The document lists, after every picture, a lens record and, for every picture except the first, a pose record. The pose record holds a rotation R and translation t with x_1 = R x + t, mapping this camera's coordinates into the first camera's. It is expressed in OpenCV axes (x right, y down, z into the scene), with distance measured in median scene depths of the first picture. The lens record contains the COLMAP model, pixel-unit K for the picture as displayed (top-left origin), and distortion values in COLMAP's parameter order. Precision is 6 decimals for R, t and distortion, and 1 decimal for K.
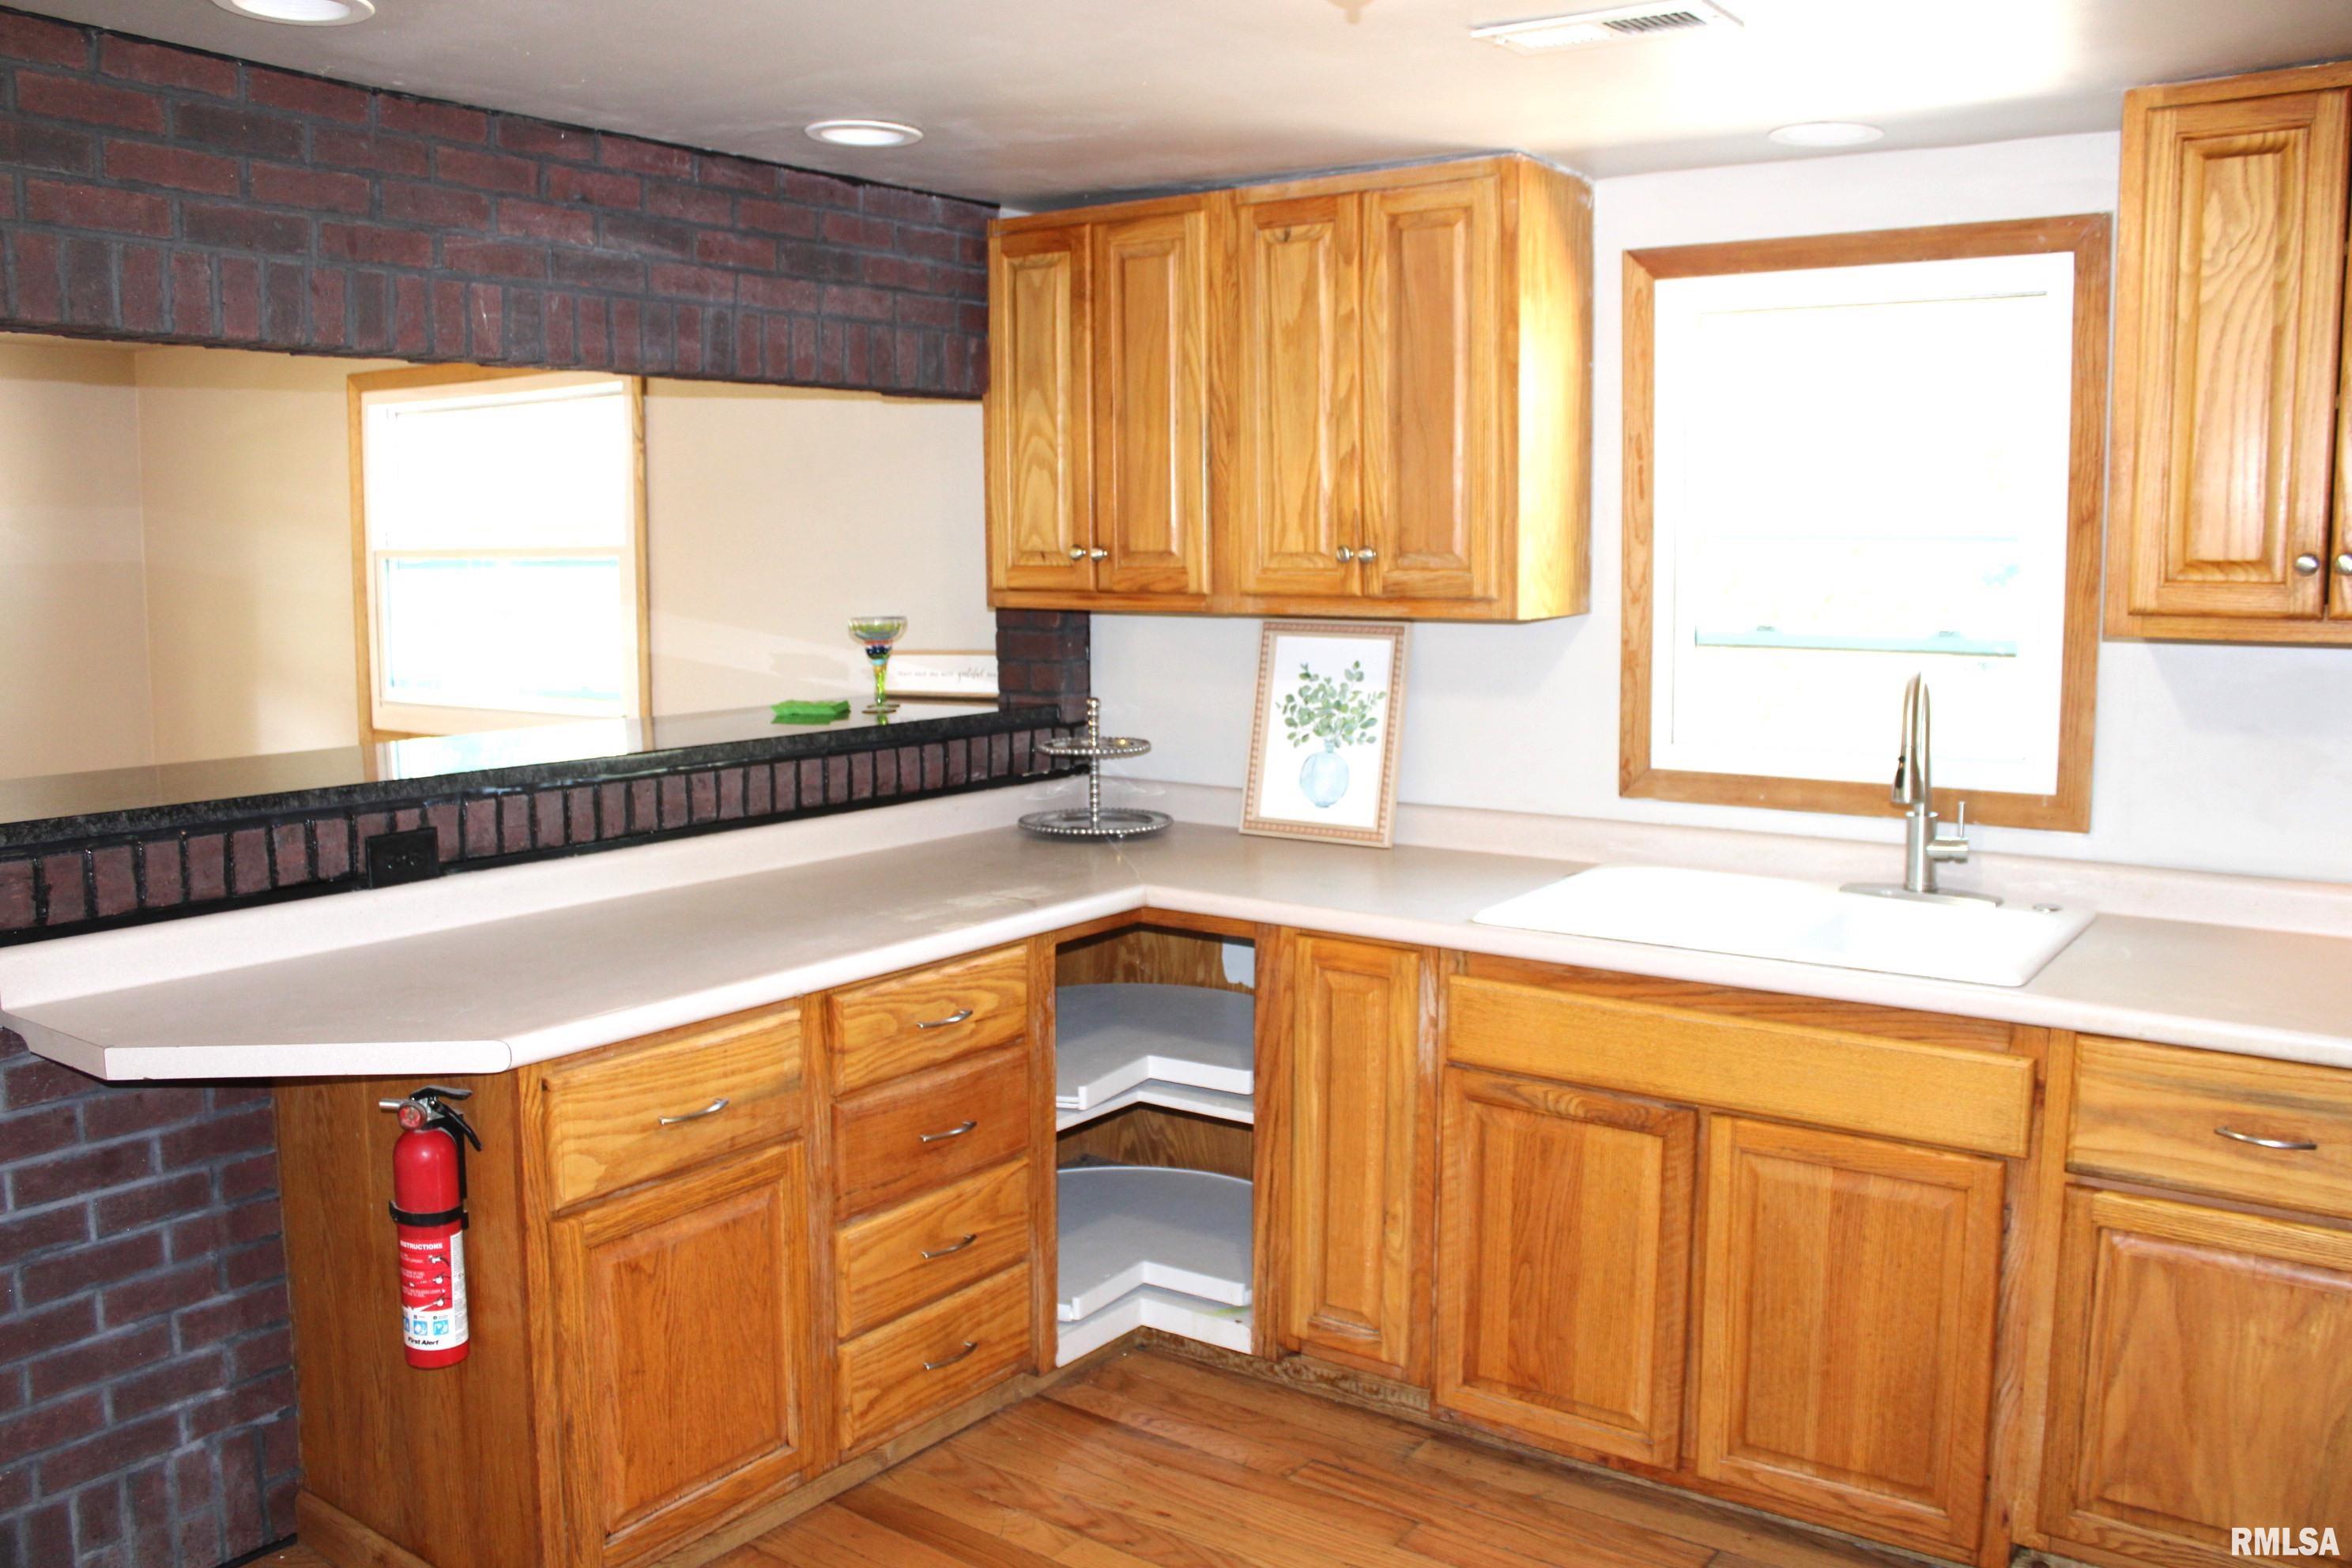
lens RADIAL K [[1945.7, 0, 1167.4], [0, 1945.7, 774.2], [0, 0, 1]] dist [-0.158351, 0.135388]
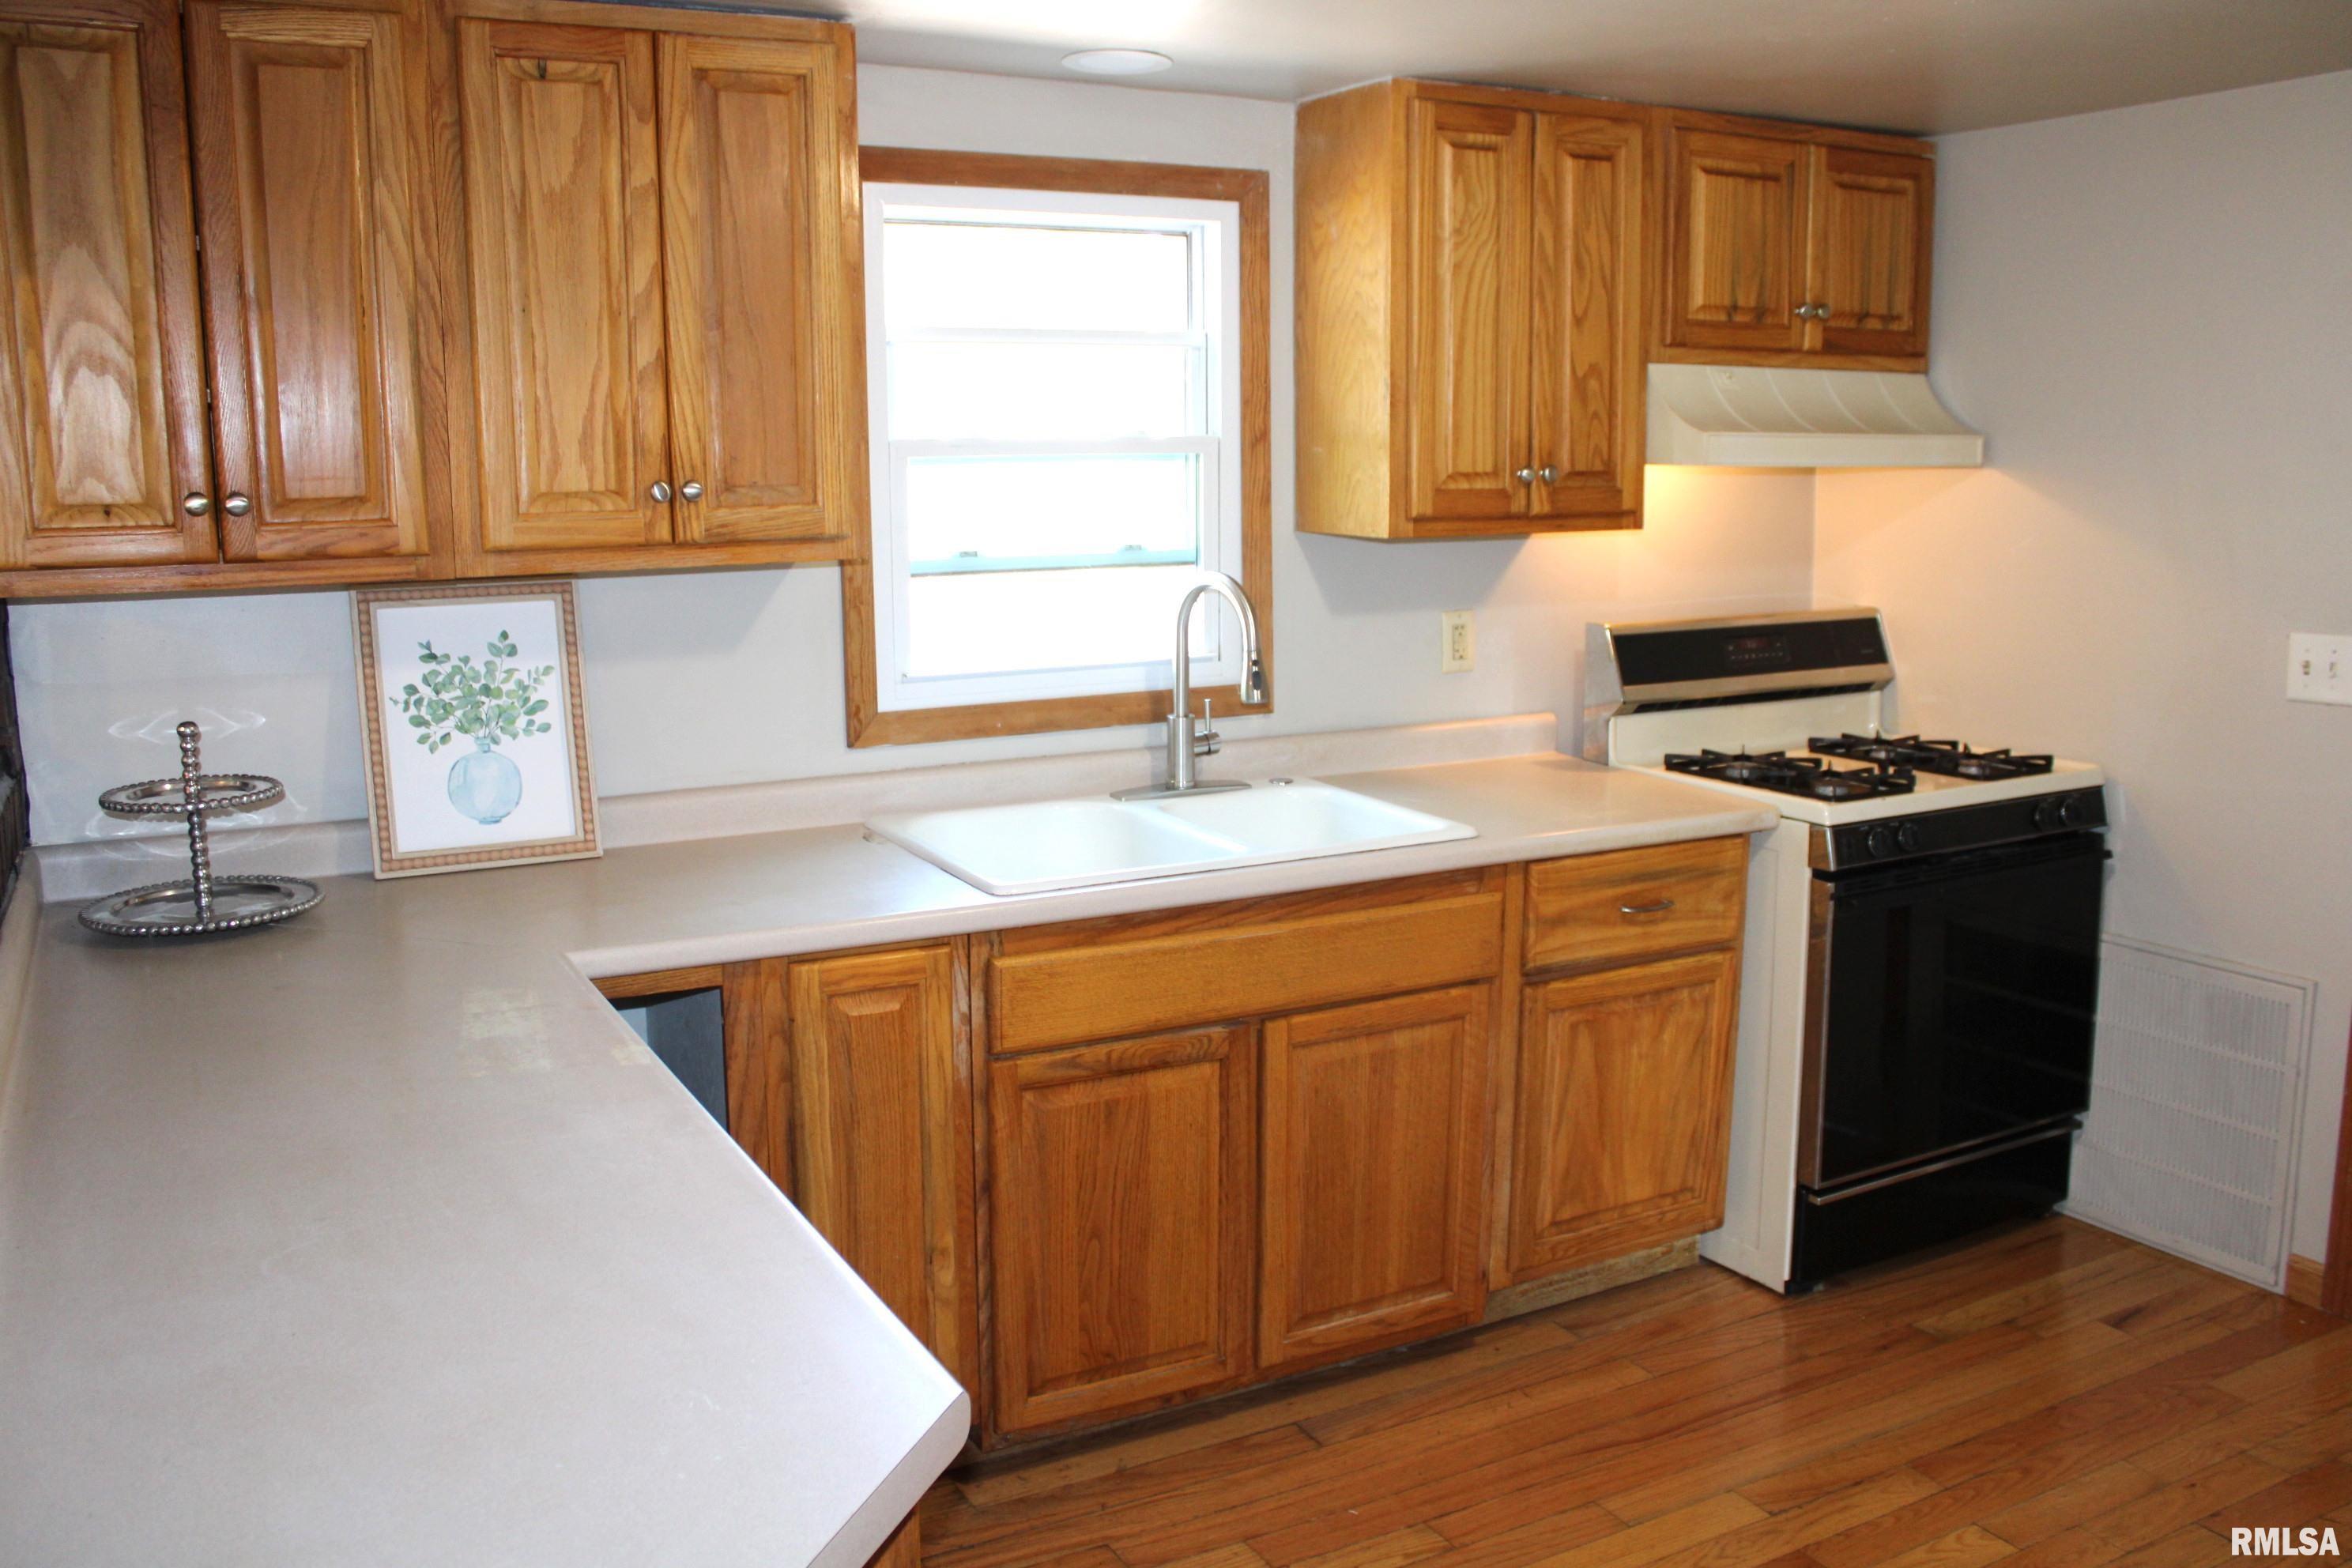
lens RADIAL K [[1945.7, 0, 1195.5], [0, 1945.7, 769.8], [0, 0, 1]] dist [-0.158351, 0.135388]
pose [[0.435086, -0.147313, 0.888256, -0.542260], [0.115022, 0.987536, 0.107438, -0.061601], [-0.893012, 0.055424, 0.446607, 0.472995]]
